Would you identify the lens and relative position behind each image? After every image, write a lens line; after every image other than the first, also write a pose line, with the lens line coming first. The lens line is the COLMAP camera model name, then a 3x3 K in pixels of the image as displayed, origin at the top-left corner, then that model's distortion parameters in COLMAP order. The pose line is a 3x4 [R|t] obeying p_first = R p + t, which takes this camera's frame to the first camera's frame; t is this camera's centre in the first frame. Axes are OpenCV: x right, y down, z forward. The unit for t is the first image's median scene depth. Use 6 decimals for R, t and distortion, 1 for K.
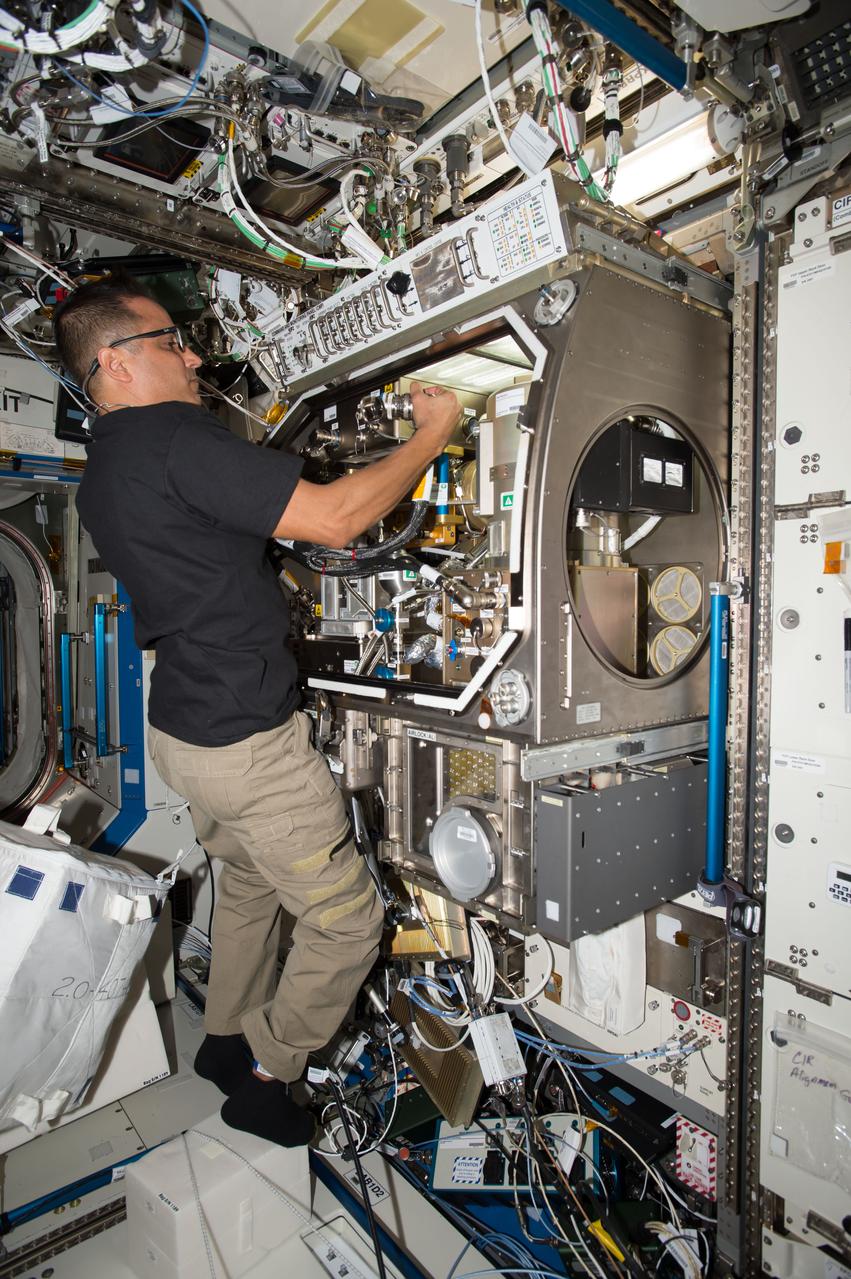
lens RADIAL K [[756.3, 0, 424.8], [0, 756.3, 637.9], [0, 0, 1]] dist [-0.005344, -0.001481]
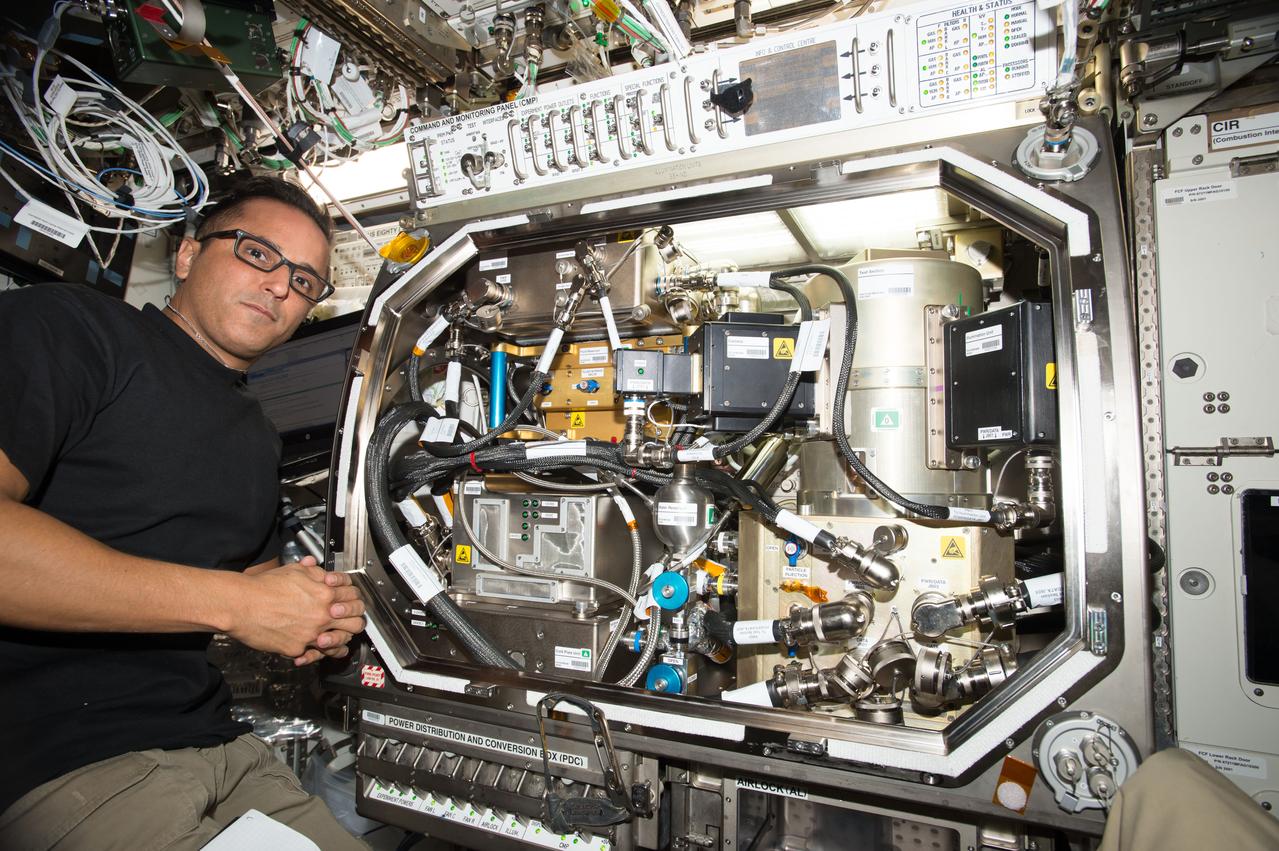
lens RADIAL K [[670.8, 0, 639.0], [0, 670.8, 428.2], [0, 0, 1]] dist [-0.004617, 0.000504]
pose [[0.886735, 0.053394, 0.459184, -0.424657], [-0.000601, 0.993440, -0.114357, -0.113167], [-0.462277, 0.101129, 0.880950, 0.630727]]
